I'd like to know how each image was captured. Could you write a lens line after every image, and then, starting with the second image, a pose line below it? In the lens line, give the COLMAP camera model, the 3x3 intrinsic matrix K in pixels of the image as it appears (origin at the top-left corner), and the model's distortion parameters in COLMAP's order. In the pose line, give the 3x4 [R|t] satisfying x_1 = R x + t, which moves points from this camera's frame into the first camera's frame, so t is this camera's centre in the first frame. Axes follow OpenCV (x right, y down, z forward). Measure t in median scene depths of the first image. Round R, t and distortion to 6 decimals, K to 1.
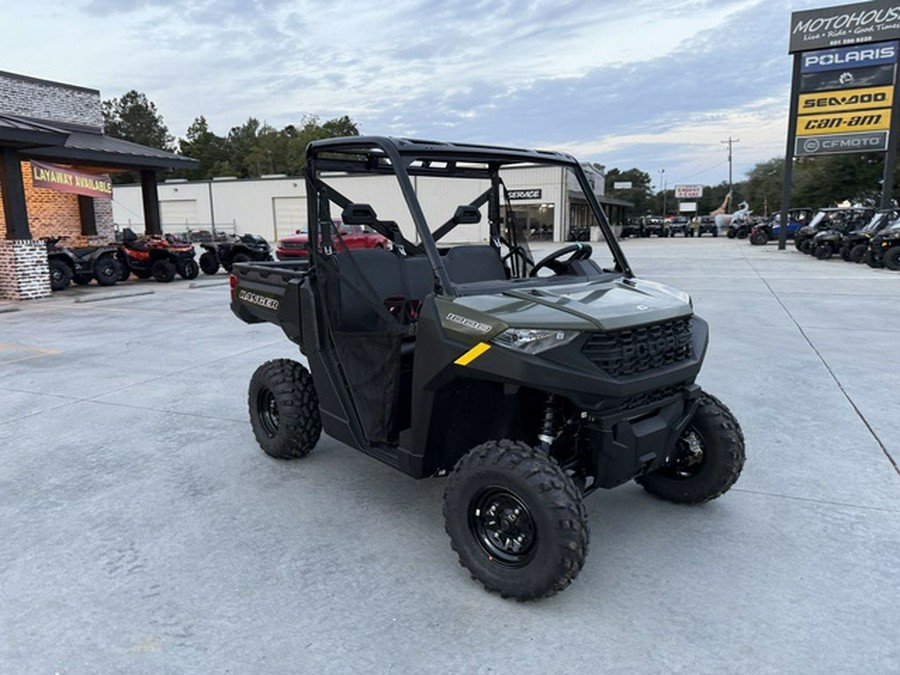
lens RADIAL K [[632.8, 0, 445.9], [0, 632.8, 344.3], [0, 0, 1]] dist [0.030179, -0.030865]
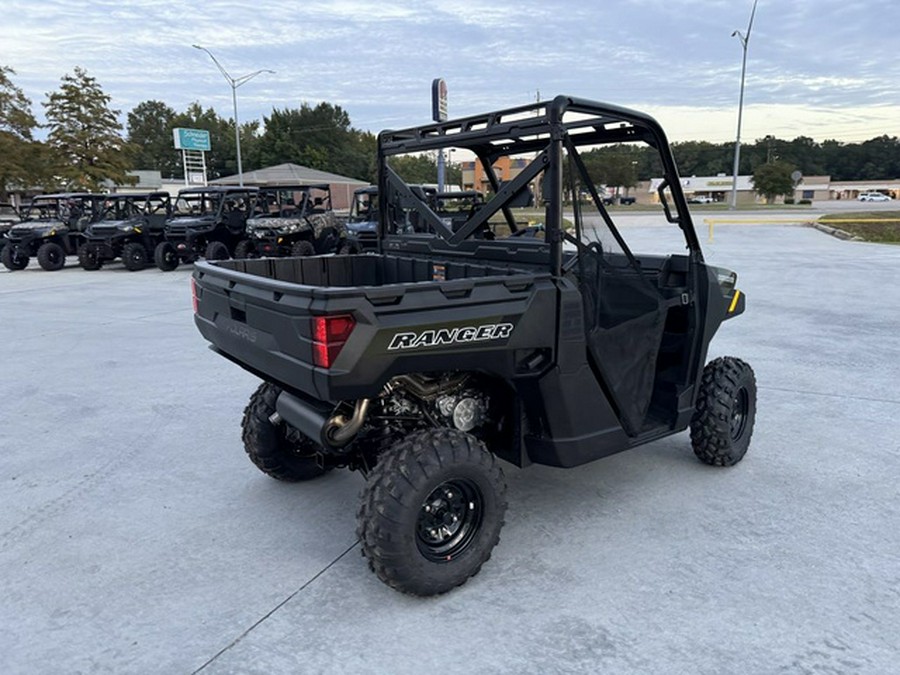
lens RADIAL K [[632.8, 0, 445.2], [0, 632.8, 345.3], [0, 0, 1]] dist [0.030179, -0.030865]
pose [[0.067792, -0.202180, 0.976999, -0.915243], [0.196468, 0.962783, 0.185606, -0.181715], [-0.978164, 0.179366, 0.104991, 0.999432]]
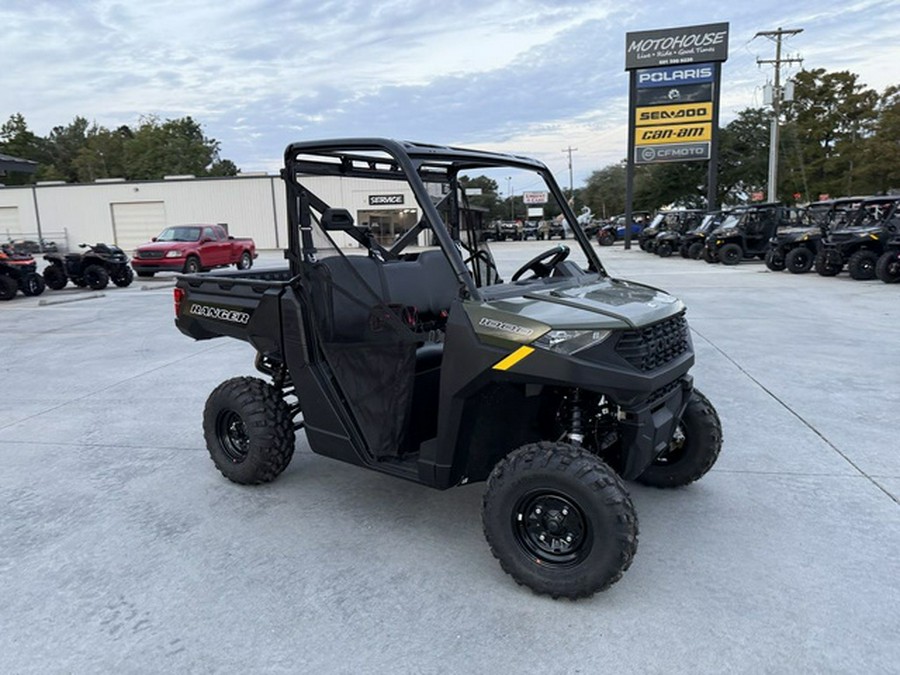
lens RADIAL K [[632.8, 0, 445.6], [0, 632.8, 344.3], [0, 0, 1]] dist [0.030179, -0.030865]
pose [[0.975170, -0.053243, 0.214962, -0.185874], [0.054919, 0.998489, -0.001826, -0.007183], [-0.214540, 0.013586, 0.976621, 0.034387]]
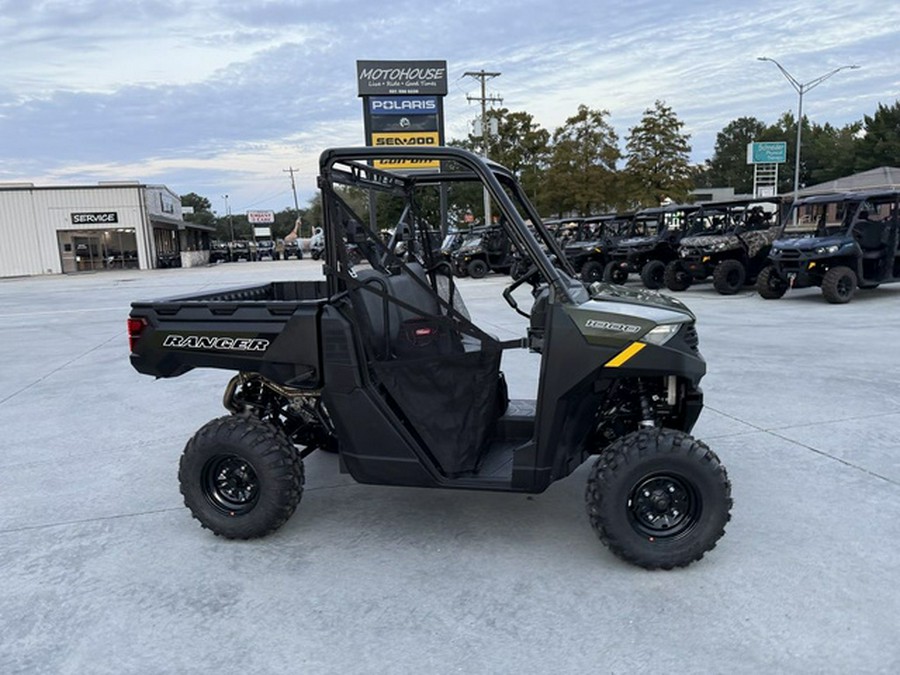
lens RADIAL K [[632.8, 0, 445.5], [0, 632.8, 346.3], [0, 0, 1]] dist [0.030179, -0.030865]
pose [[0.794305, -0.122237, 0.595094, -0.566755], [0.143007, 0.989644, 0.012401, -0.037897], [-0.590447, 0.075252, 0.803560, 0.212604]]
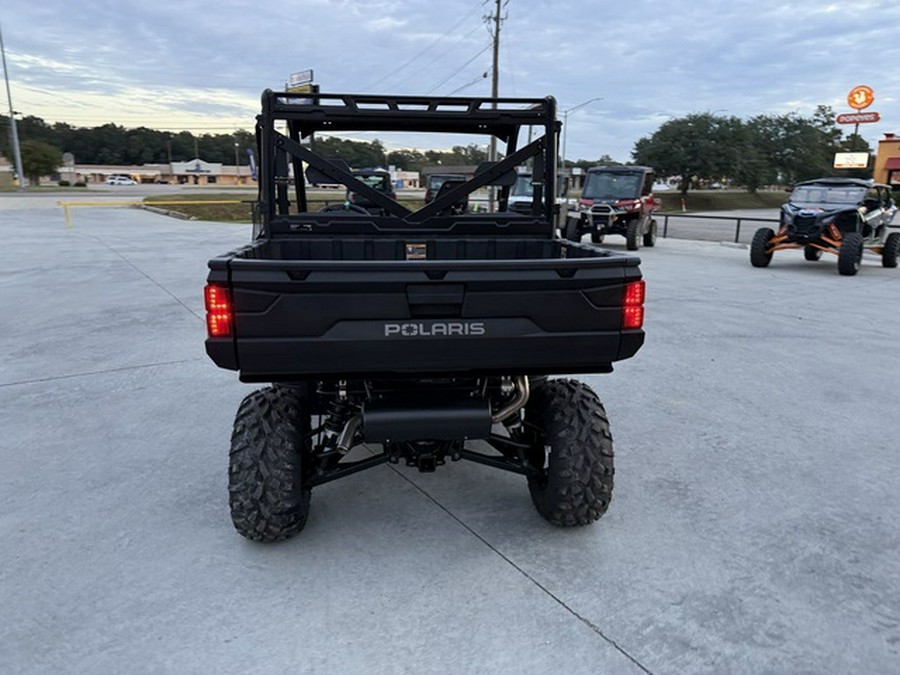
lens RADIAL K [[632.8, 0, 443.6], [0, 632.8, 337.5], [0, 0, 1]] dist [0.030179, -0.030865]
pose [[-0.831144, -0.121423, 0.542639, -0.566722], [0.107473, 0.922389, 0.371010, -0.320371], [-0.545573, 0.366682, -0.753588, 1.731735]]
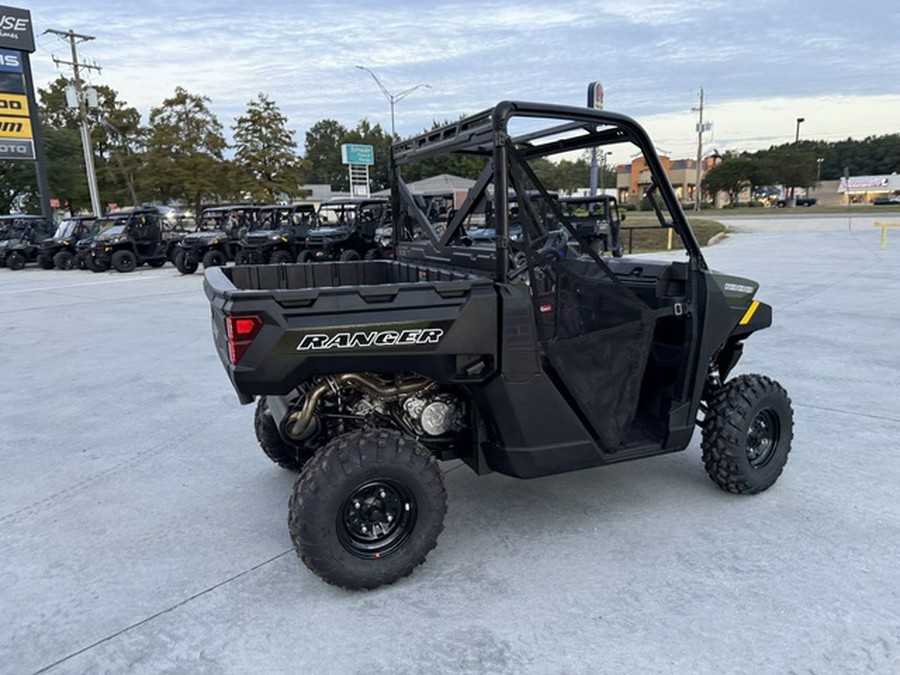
lens RADIAL K [[632.8, 0, 445.9], [0, 632.8, 344.0], [0, 0, 1]] dist [0.030179, -0.030865]
pose [[0.302418, -0.183852, 0.935276, -0.885855], [0.199268, 0.971735, 0.126587, -0.135808], [-0.932114, 0.148089, 0.330506, 0.776267]]
